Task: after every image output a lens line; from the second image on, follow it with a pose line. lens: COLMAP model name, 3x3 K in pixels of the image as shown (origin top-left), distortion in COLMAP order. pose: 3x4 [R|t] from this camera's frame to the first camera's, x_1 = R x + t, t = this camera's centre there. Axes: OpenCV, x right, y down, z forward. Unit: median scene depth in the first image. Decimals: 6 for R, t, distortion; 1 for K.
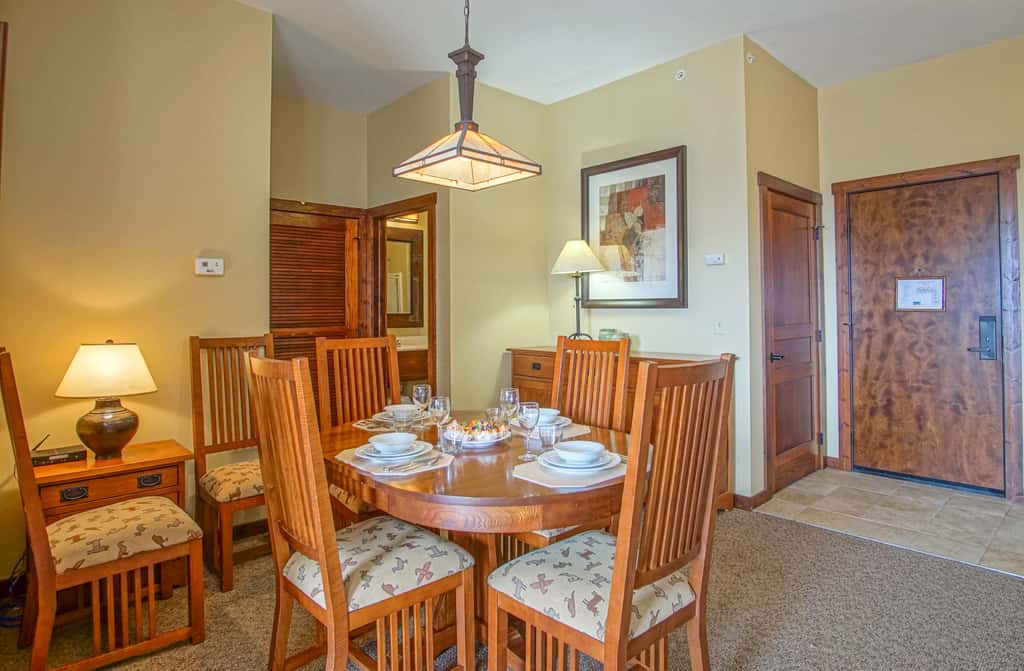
lens RADIAL K [[580.3, 0, 511.9], [0, 580.3, 295.5], [0, 0, 1]] dist [-0.000876, 0.000539]
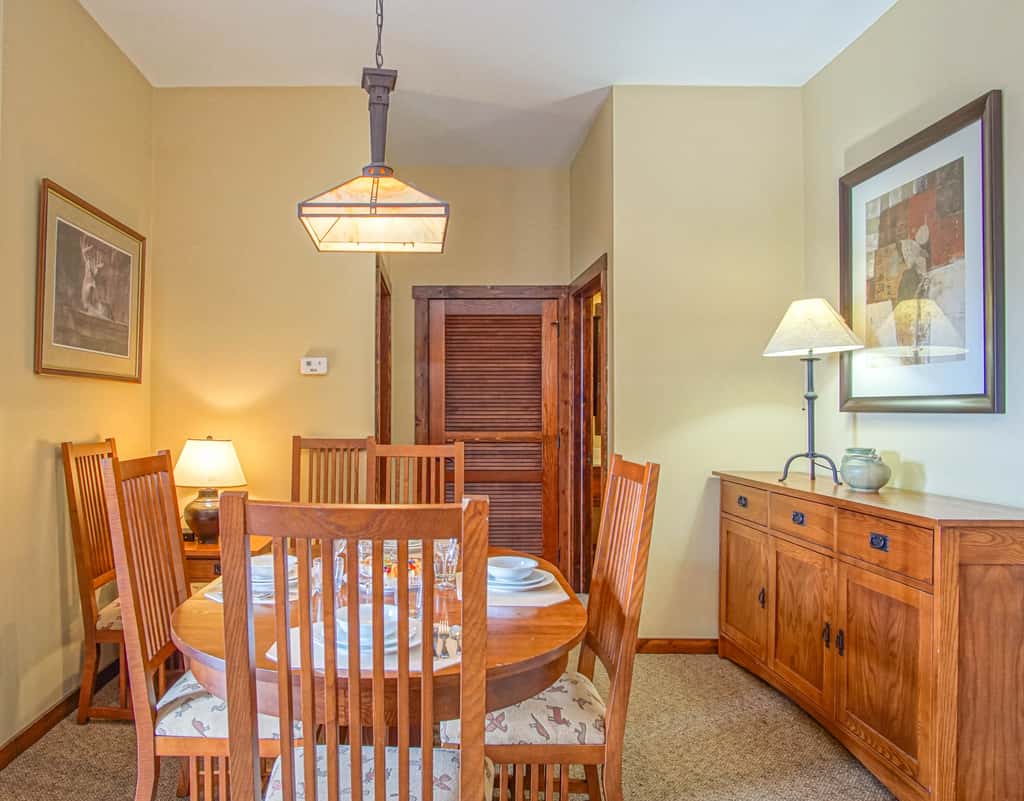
lens RADIAL K [[705.0, 0, 436.1], [0, 705.0, 402.4], [0, 0, 1]] dist [0.001953, 0.003201]
pose [[0.727471, 0.000603, -0.686138, 0.337148], [0.007672, 0.999930, 0.009013, 0.002347], [0.686095, -0.011820, 0.727416, 0.201669]]
